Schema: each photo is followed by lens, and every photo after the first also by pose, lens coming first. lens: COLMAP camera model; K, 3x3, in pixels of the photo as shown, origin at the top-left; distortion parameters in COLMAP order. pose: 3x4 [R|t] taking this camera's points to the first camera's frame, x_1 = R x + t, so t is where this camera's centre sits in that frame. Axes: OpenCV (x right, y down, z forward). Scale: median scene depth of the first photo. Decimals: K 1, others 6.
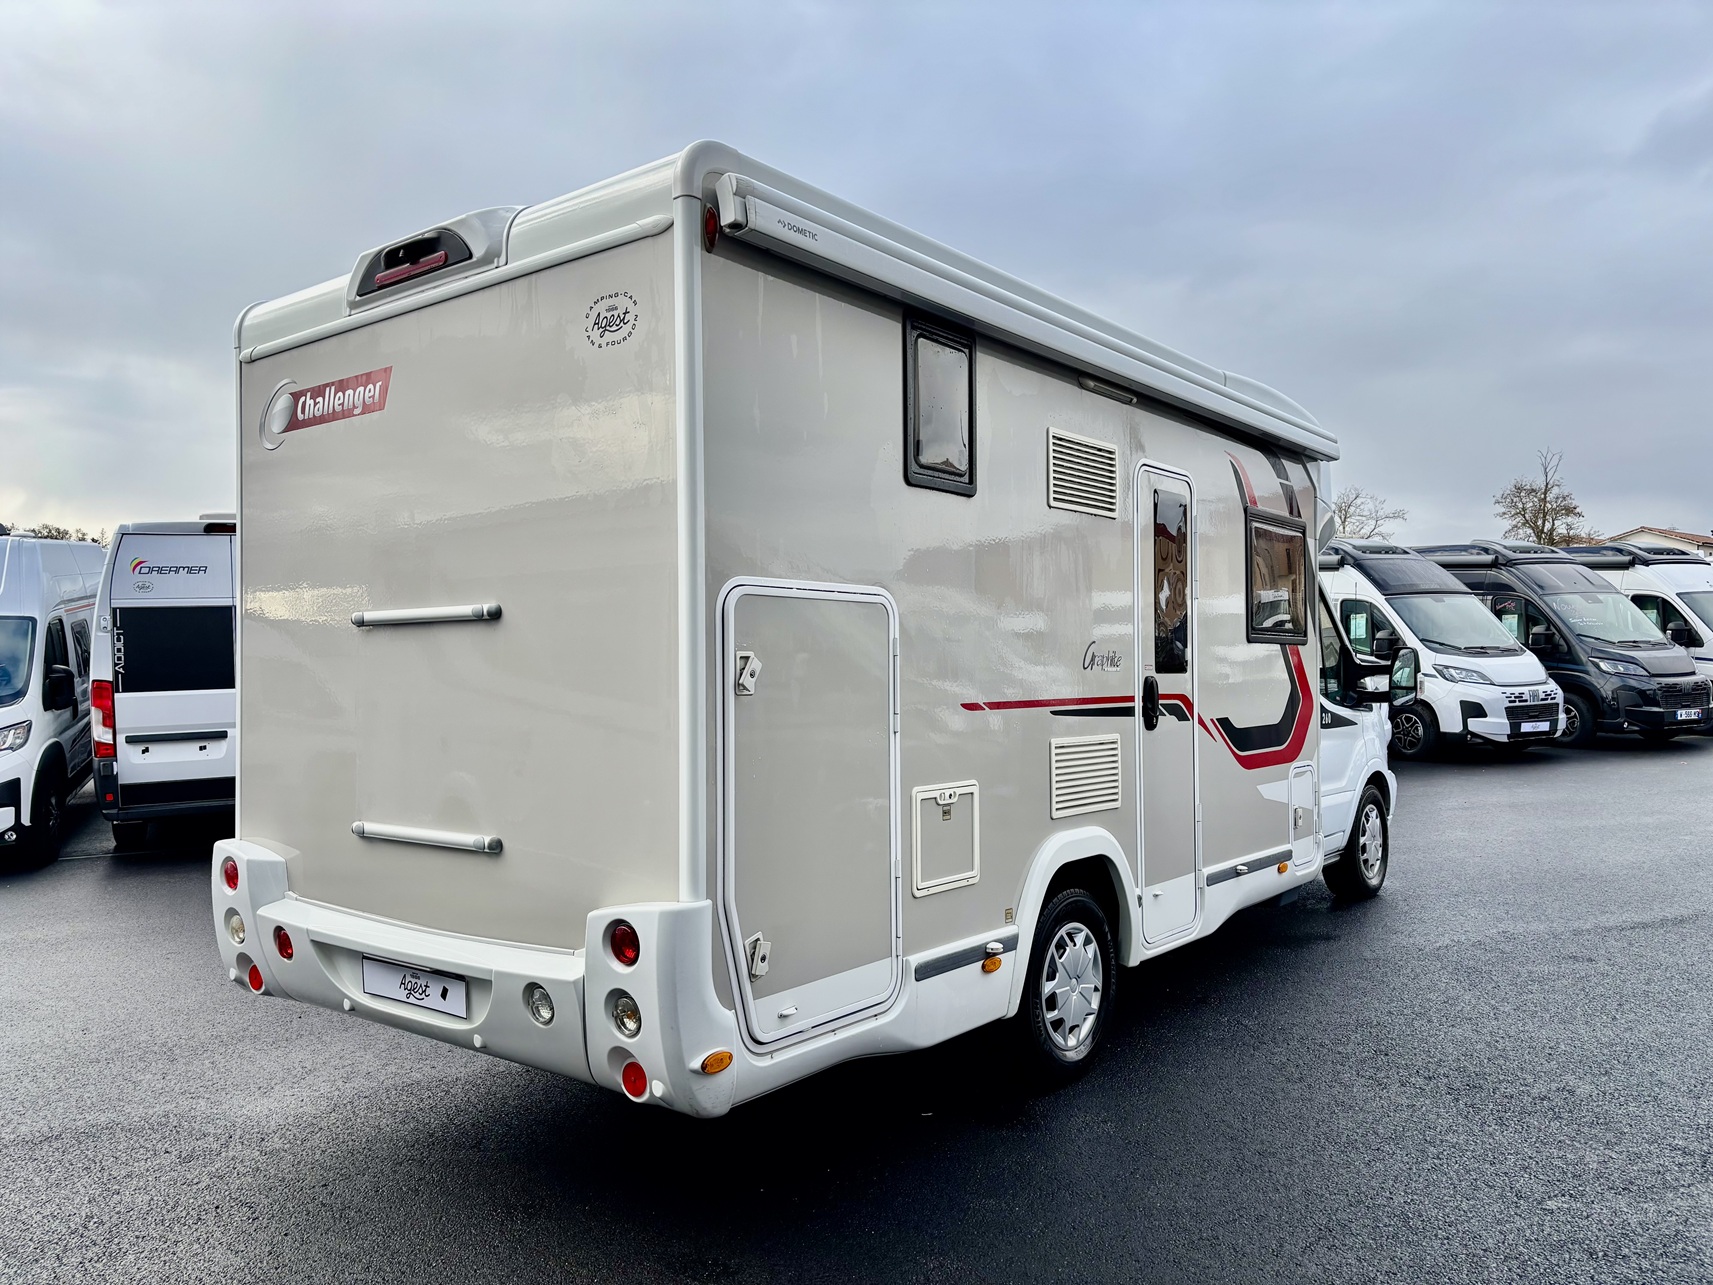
lens RADIAL K [[1302.7, 0, 852.8], [0, 1302.7, 636.3], [0, 0, 1]] dist [-0.002876, -0.003359]
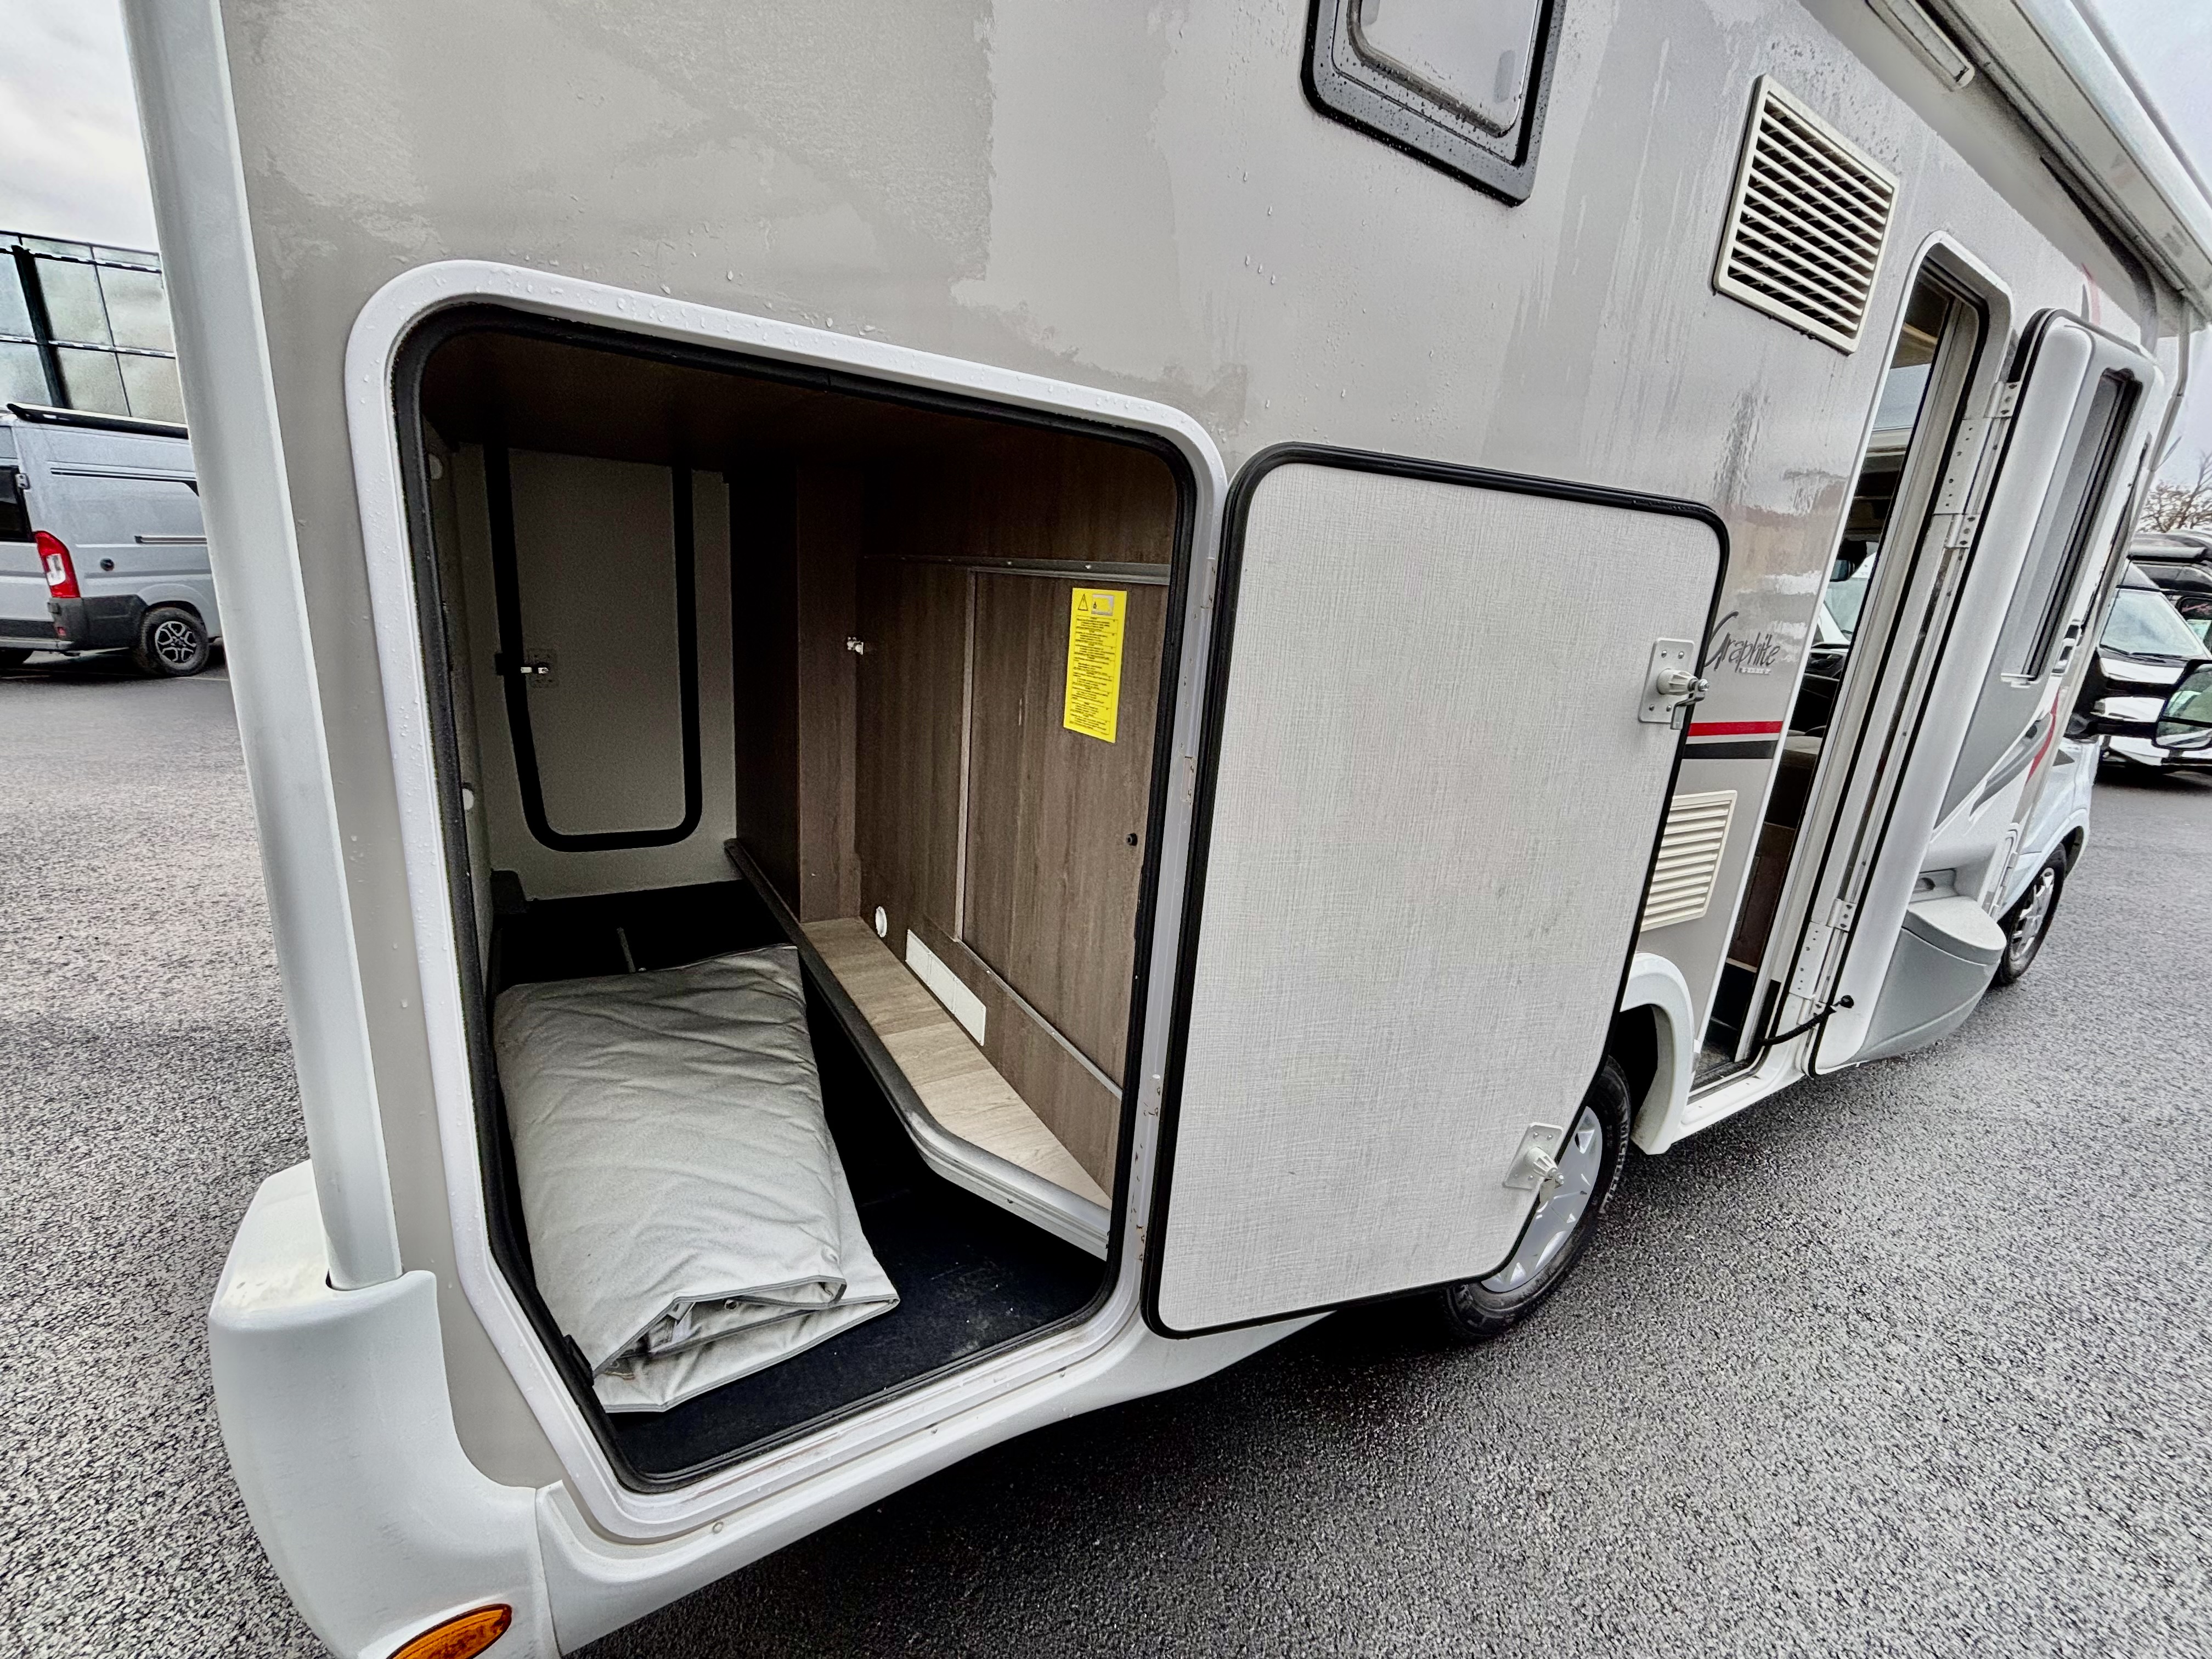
lens RADIAL K [[892.7, 0, 1104.7], [0, 892.7, 827.0], [0, 0, 1]] dist [0.001876, -0.000152]
pose [[0.935572, 0.166713, -0.311306, 0.077478], [-0.075347, 0.955487, 0.285248, 0.002956], [0.345003, -0.243415, 0.906489, 0.571469]]
